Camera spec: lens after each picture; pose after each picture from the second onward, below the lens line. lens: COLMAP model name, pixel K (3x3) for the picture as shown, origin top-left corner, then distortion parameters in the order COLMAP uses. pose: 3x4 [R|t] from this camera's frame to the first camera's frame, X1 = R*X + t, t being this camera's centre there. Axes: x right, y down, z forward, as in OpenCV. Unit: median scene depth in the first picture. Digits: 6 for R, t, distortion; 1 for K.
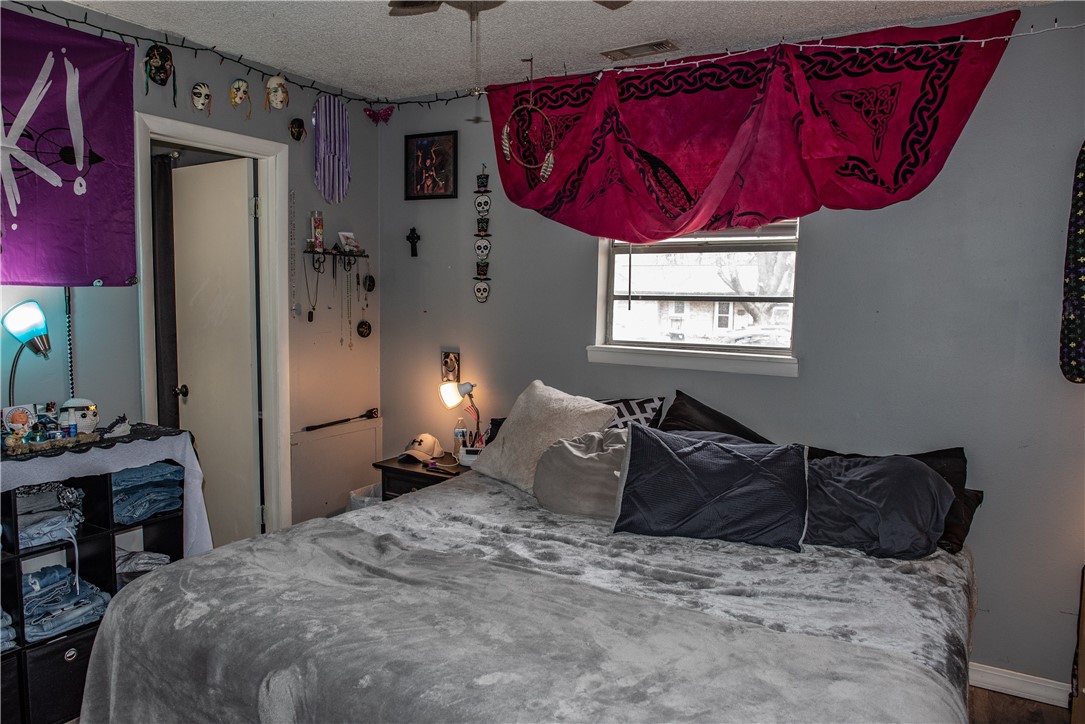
lens RADIAL K [[764.0, 0, 548.1], [0, 764.0, 360.6], [0, 0, 1]] dist [-0.041995, 0.021472]
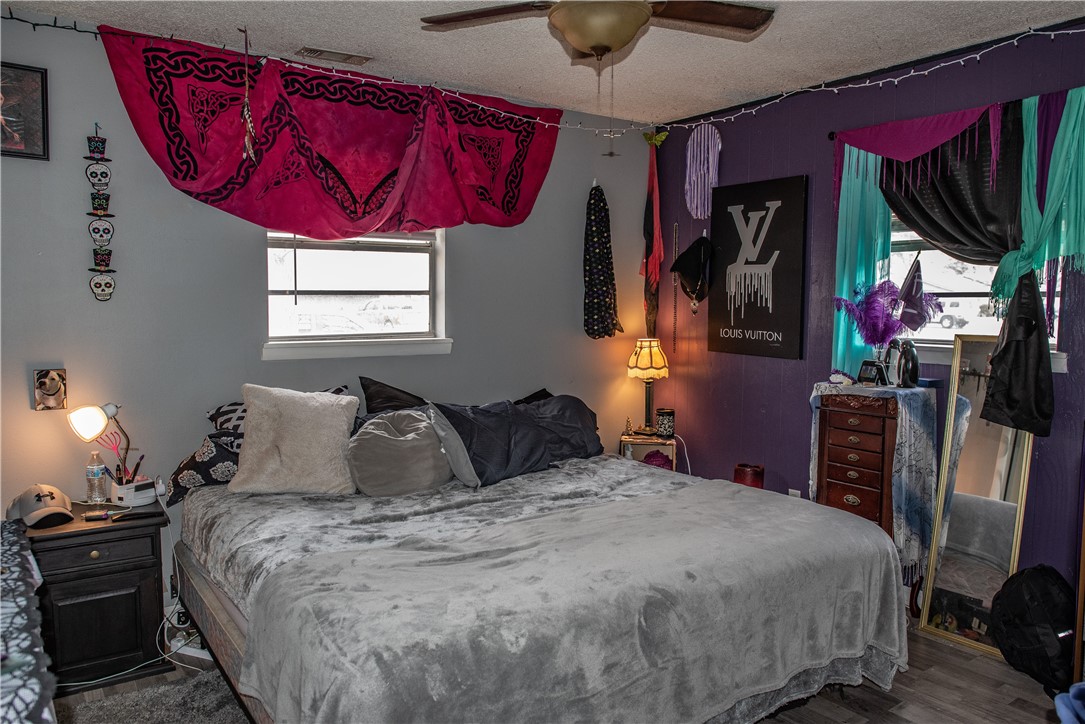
lens RADIAL K [[764.0, 0, 549.2], [0, 764.0, 363.4], [0, 0, 1]] dist [-0.041995, 0.021472]
pose [[0.390420, -0.092473, 0.915981, -0.729666], [0.082277, 0.994466, 0.065328, -0.029492], [-0.916953, 0.049859, 0.395868, 0.323152]]
